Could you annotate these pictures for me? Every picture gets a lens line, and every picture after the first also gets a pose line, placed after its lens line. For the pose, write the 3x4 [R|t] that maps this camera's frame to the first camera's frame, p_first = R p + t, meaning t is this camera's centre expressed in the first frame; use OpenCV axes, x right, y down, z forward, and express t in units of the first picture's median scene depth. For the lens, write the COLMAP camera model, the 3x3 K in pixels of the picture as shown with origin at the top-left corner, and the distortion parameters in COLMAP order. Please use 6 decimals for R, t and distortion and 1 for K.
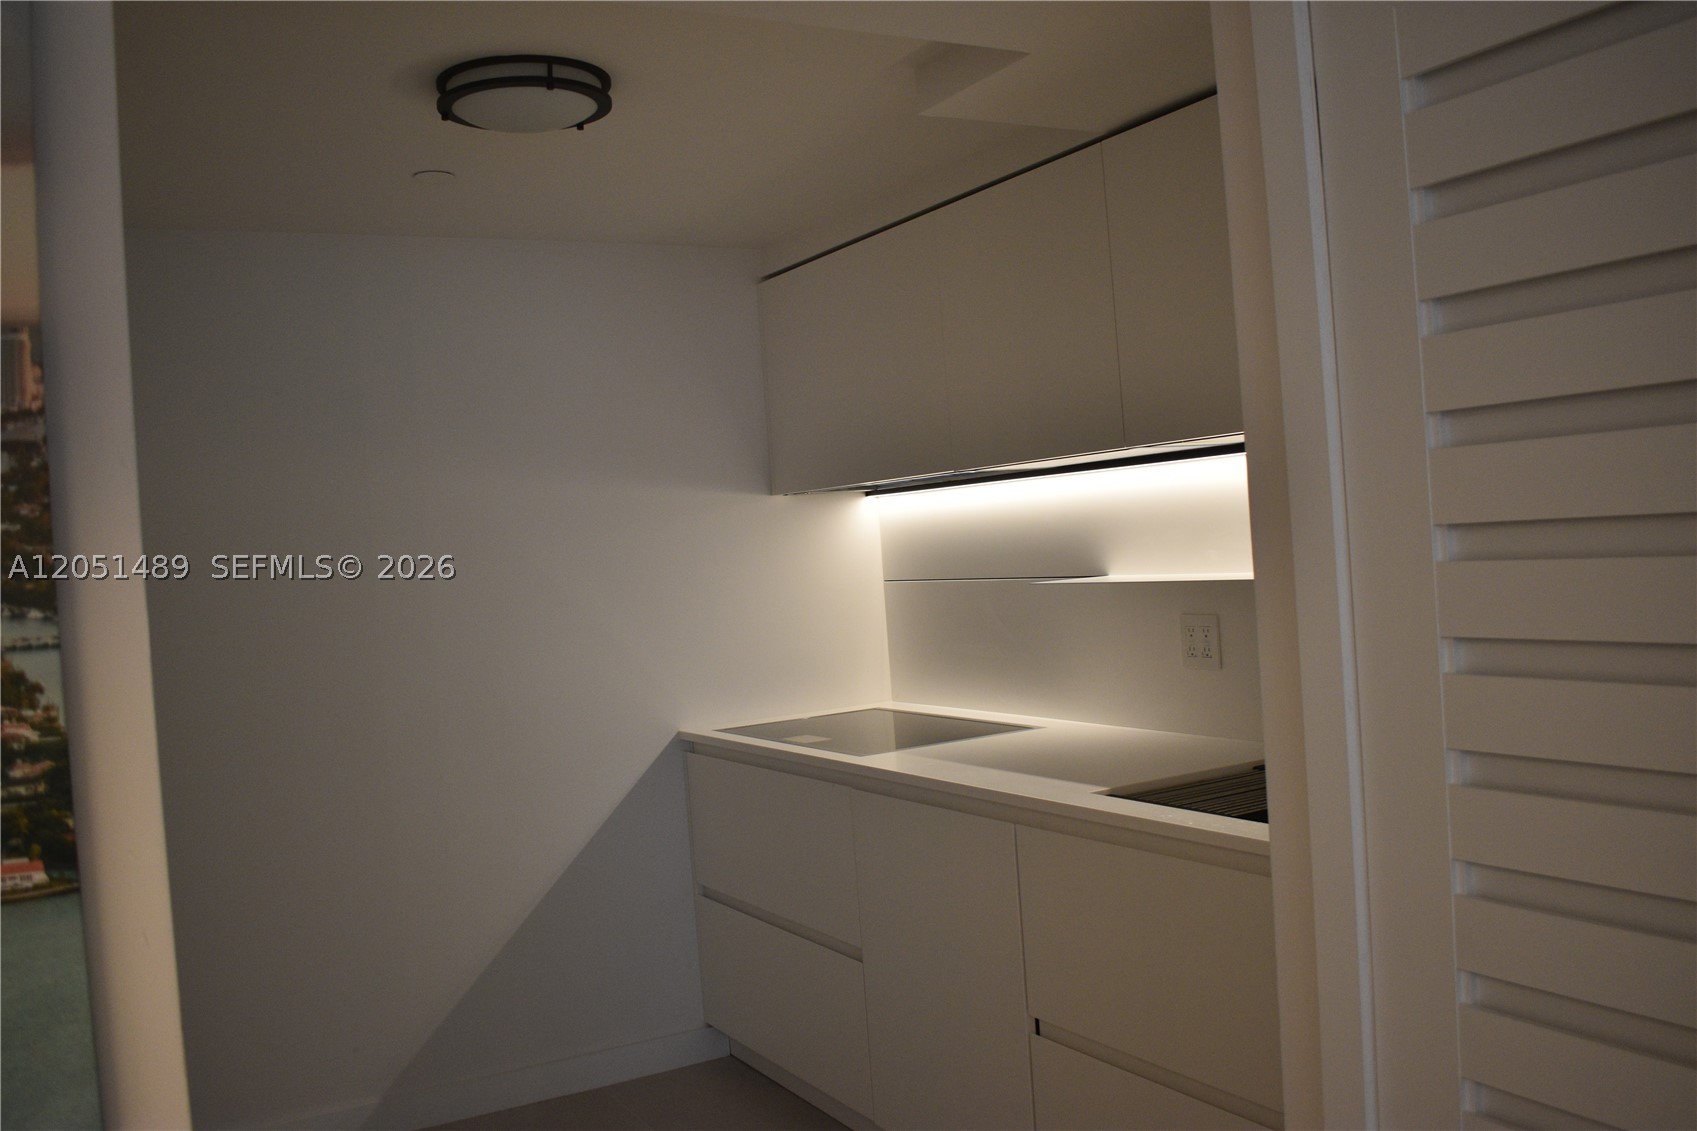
lens RADIAL K [[1495.2, 0, 852.4], [0, 1495.2, 553.4], [0, 0, 1]] dist [-0.089650, 0.014885]
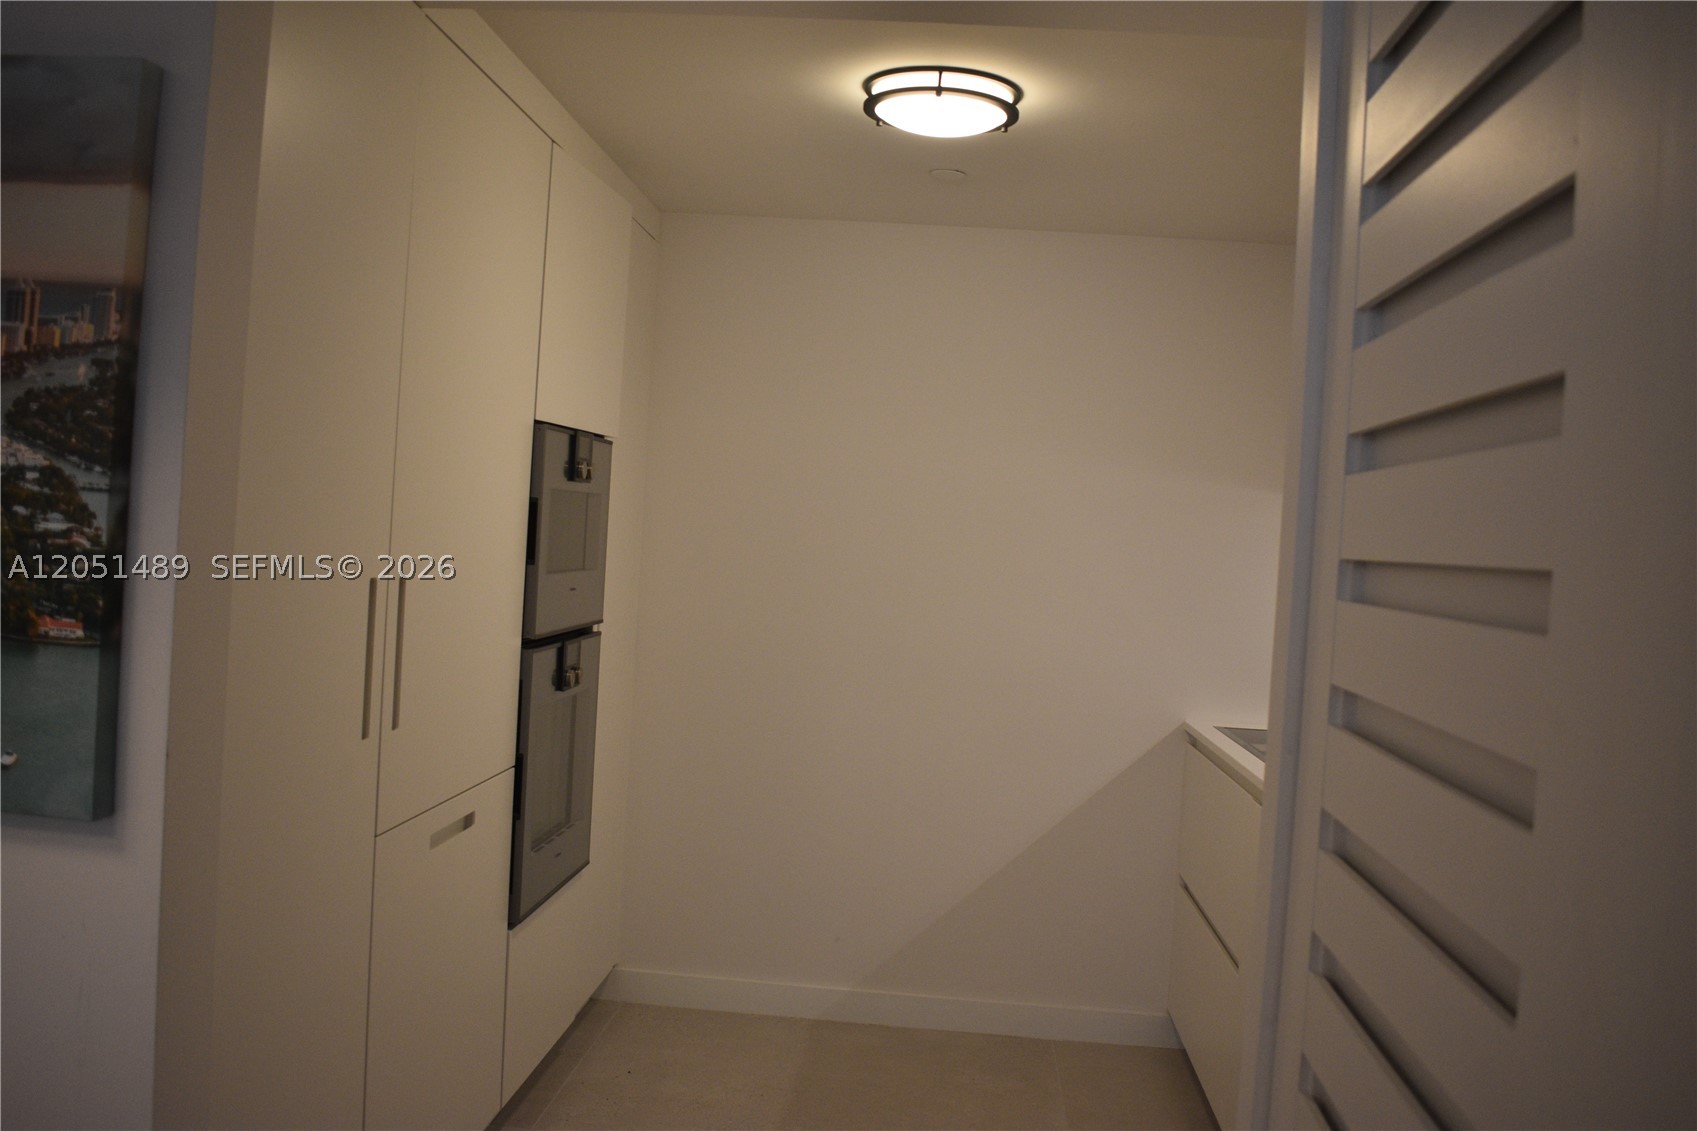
lens RADIAL K [[1495.2, 0, 852.4], [0, 1495.2, 553.4], [0, 0, 1]] dist [-0.089650, 0.014885]
pose [[0.822803, 0.128245, -0.553668, 1.003640], [-0.125153, 0.991179, 0.043596, -0.039070], [0.554375, 0.033422, 0.831595, 0.134471]]
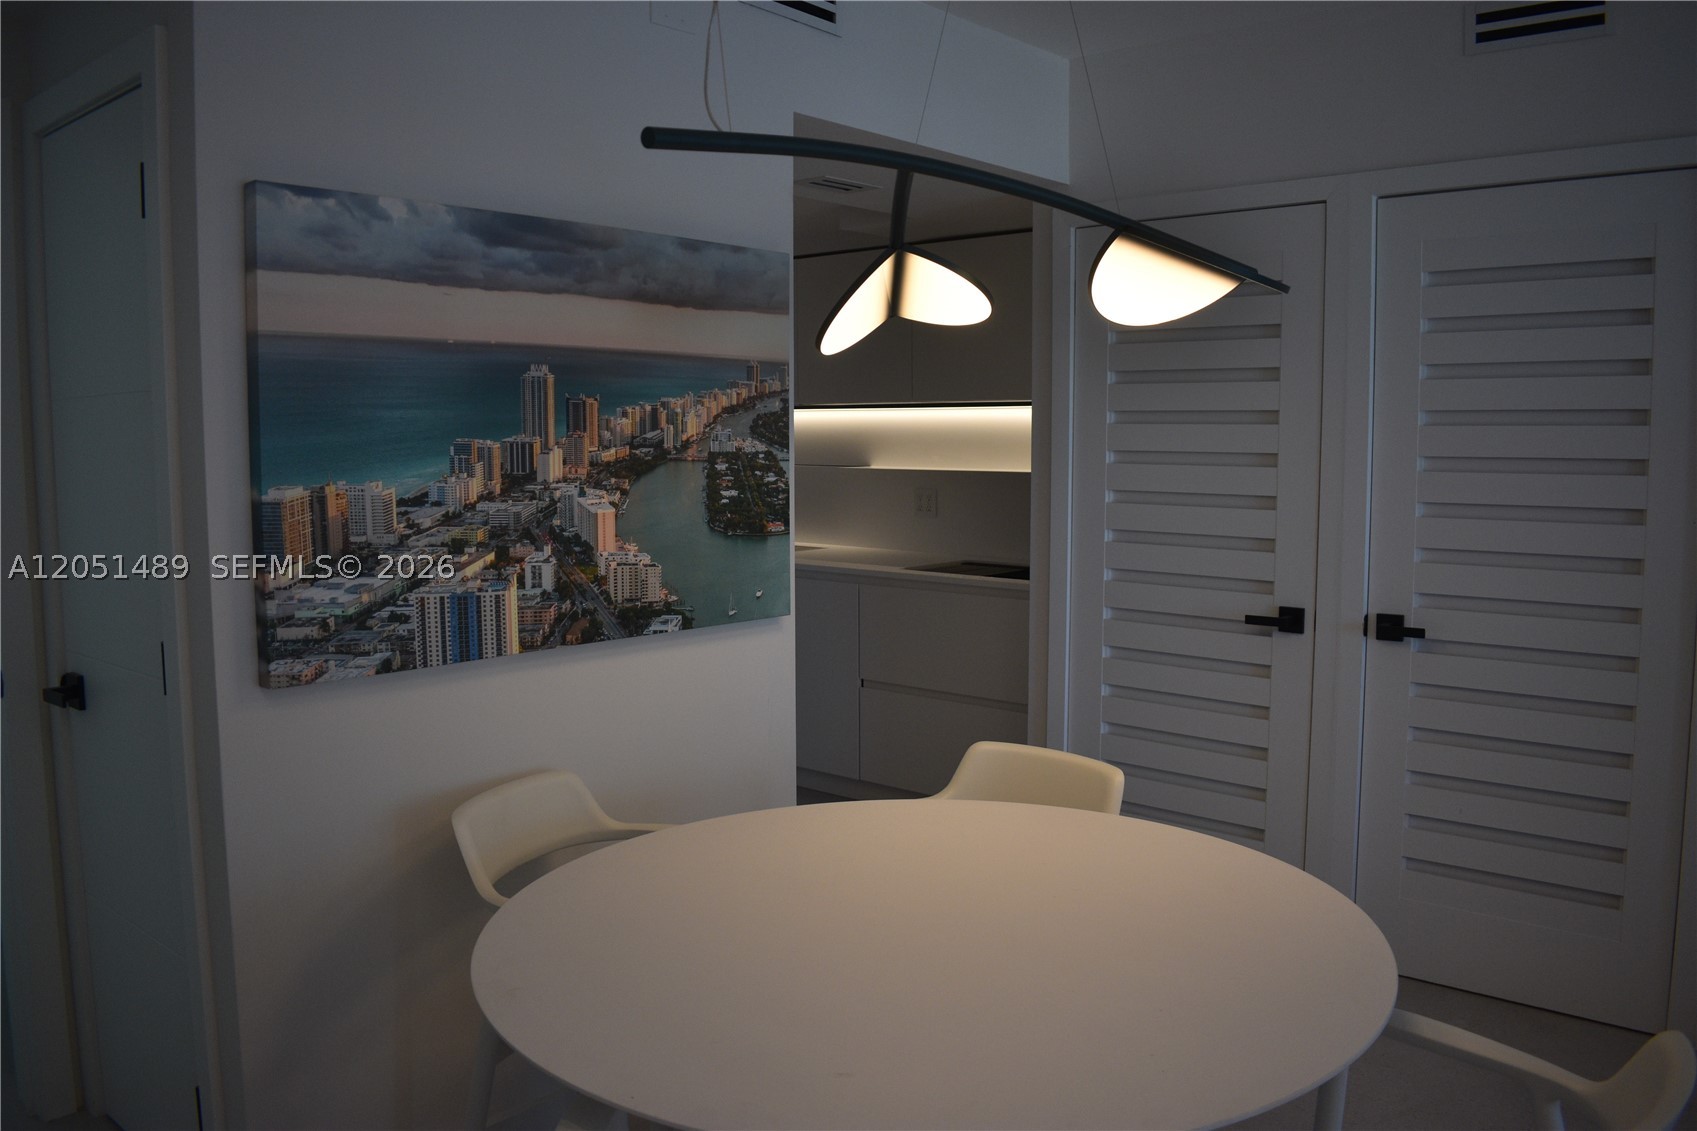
lens RADIAL K [[1334.5, 0, 851.1], [0, 1334.5, 556.9], [0, 0, 1]] dist [-0.090535, 0.002950]
pose [[0.941136, 0.035842, 0.336122, -1.441629], [-0.061108, 0.996020, 0.064891, 0.077855], [-0.332458, -0.081611, 0.939580, -1.964969]]
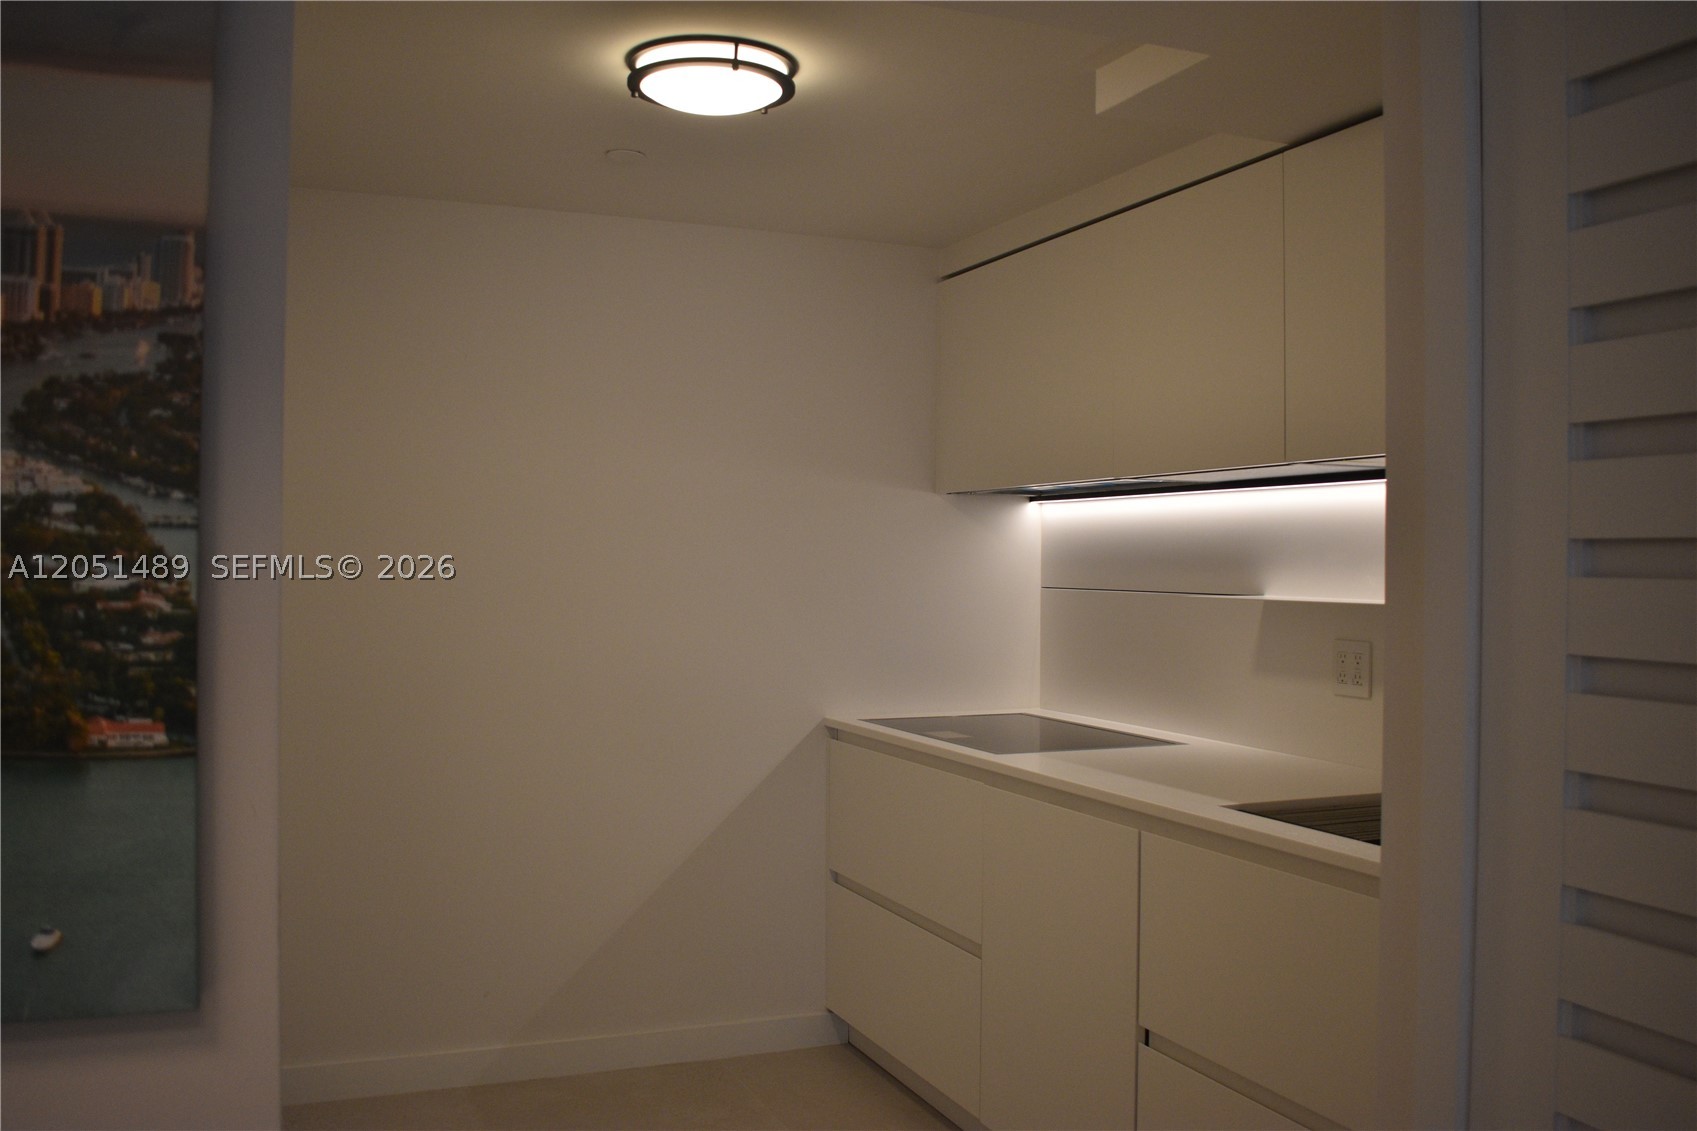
lens RADIAL K [[1495.2, 0, 852.4], [0, 1495.2, 553.4], [0, 0, 1]] dist [-0.089650, 0.014885]
pose [[0.989534, 0.078007, -0.121396, 0.069221], [-0.079245, 0.996841, -0.005396, 0.051031], [0.120592, 0.014959, 0.992589, -0.020643]]
